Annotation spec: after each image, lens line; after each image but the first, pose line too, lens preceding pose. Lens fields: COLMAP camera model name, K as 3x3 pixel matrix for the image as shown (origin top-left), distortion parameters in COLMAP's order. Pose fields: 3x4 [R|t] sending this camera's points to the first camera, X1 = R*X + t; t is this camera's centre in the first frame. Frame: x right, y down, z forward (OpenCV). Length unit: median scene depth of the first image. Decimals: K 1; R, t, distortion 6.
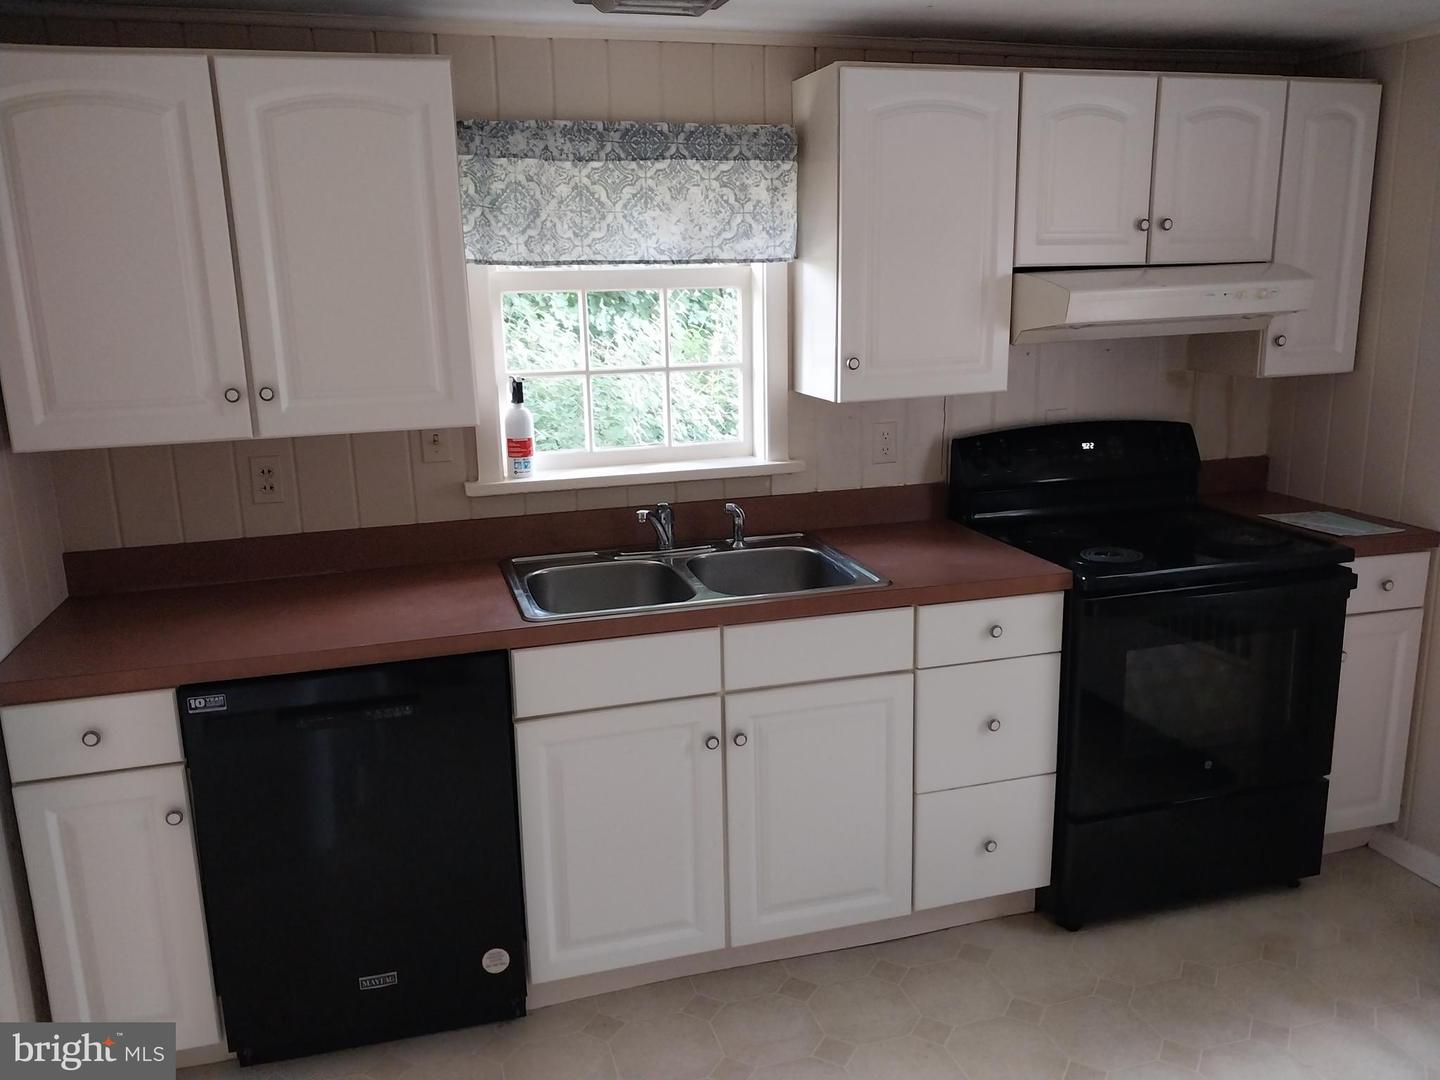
lens RADIAL K [[1157.6, 0, 748.2], [0, 1157.6, 565.1], [0, 0, 1]] dist [0.036478, -0.004221]
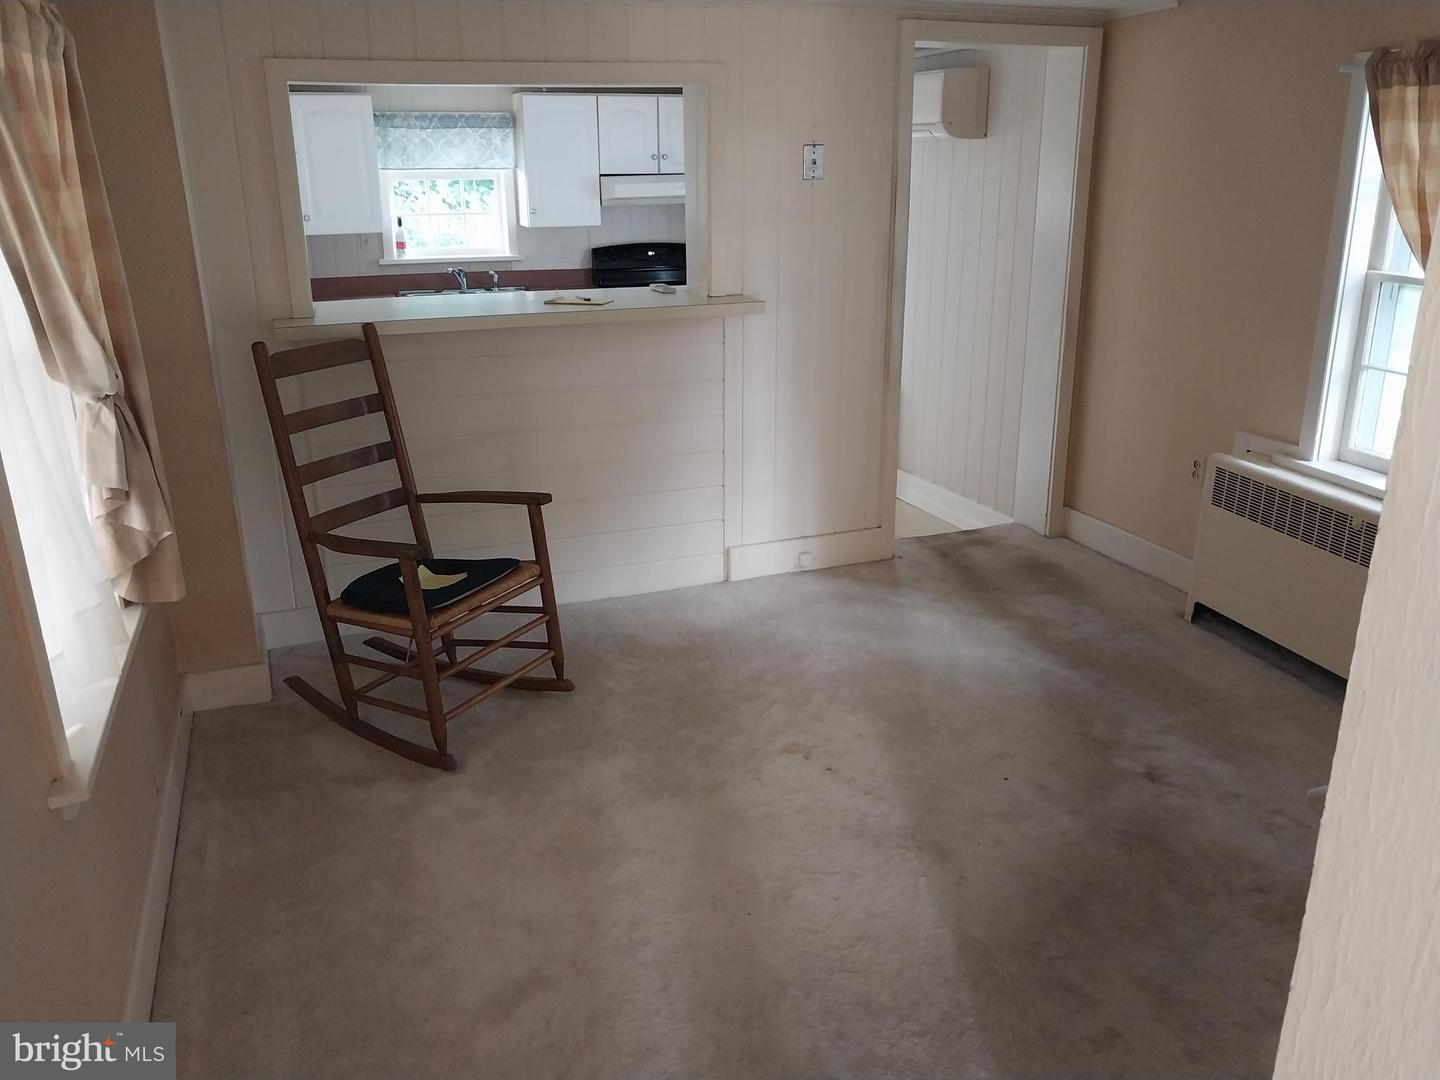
lens RADIAL K [[1133.0, 0, 720.0], [0, 1133.0, 540.0], [0, 0, 1]] dist [0.050556, -0.152081]
pose [[0.998216, -0.002658, 0.059643, 0.338857], [-0.002116, 0.996806, 0.079828, 0.334459], [-0.059665, -0.079812, 0.995023, -1.518317]]
